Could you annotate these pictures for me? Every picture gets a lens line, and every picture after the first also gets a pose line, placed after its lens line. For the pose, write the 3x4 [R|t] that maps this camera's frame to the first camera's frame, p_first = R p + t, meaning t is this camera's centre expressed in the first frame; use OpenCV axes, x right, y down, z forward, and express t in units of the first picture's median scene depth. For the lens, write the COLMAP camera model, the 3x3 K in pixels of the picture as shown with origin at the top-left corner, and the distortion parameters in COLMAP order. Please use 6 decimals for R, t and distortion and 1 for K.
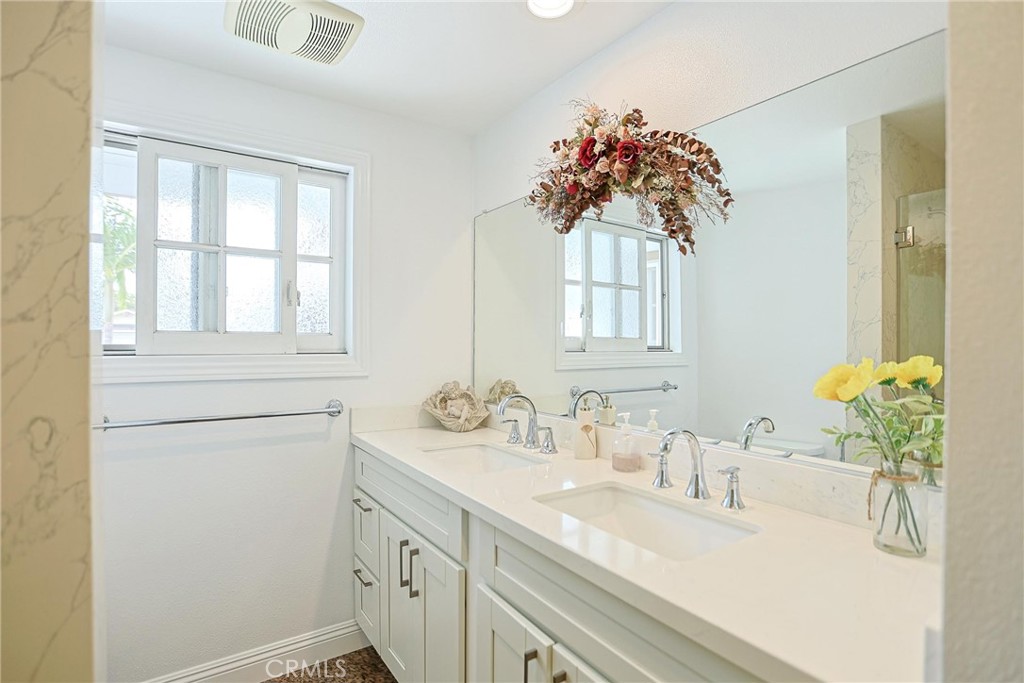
lens RADIAL K [[501.6, 0, 517.4], [0, 501.6, 345.1], [0, 0, 1]] dist [-0.047746, 0.016519]
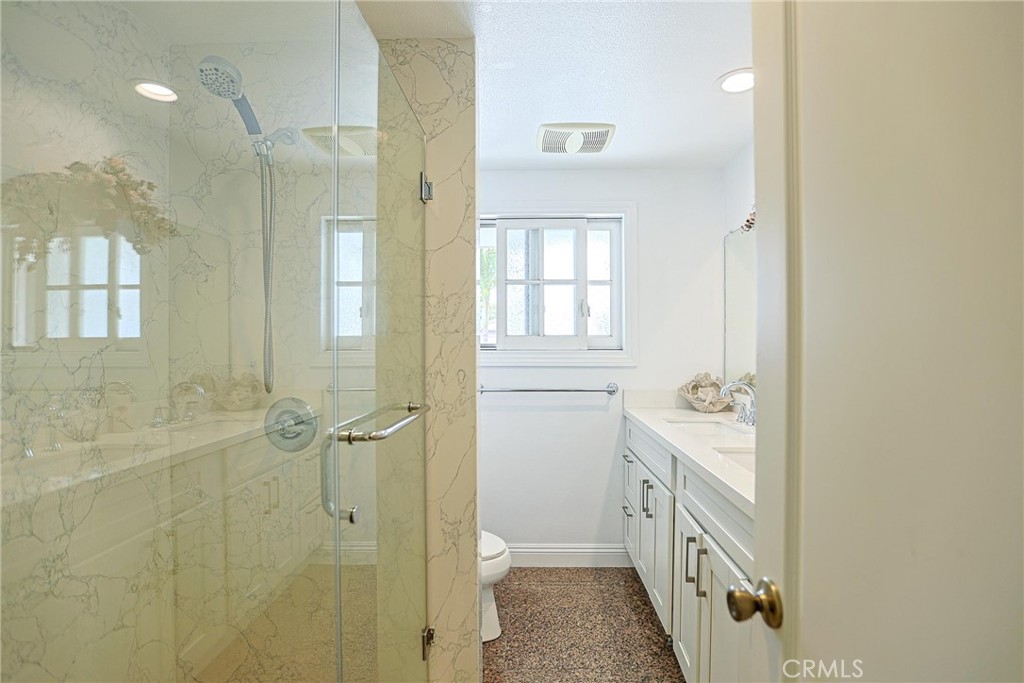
lens RADIAL K [[501.6, 0, 503.0], [0, 501.6, 342.2], [0, 0, 1]] dist [-0.047746, 0.016519]
pose [[0.788888, -0.006180, -0.614506, 0.267302], [0.001396, 0.999965, -0.008264, 0.007494], [0.614535, 0.005661, 0.788869, -0.310098]]
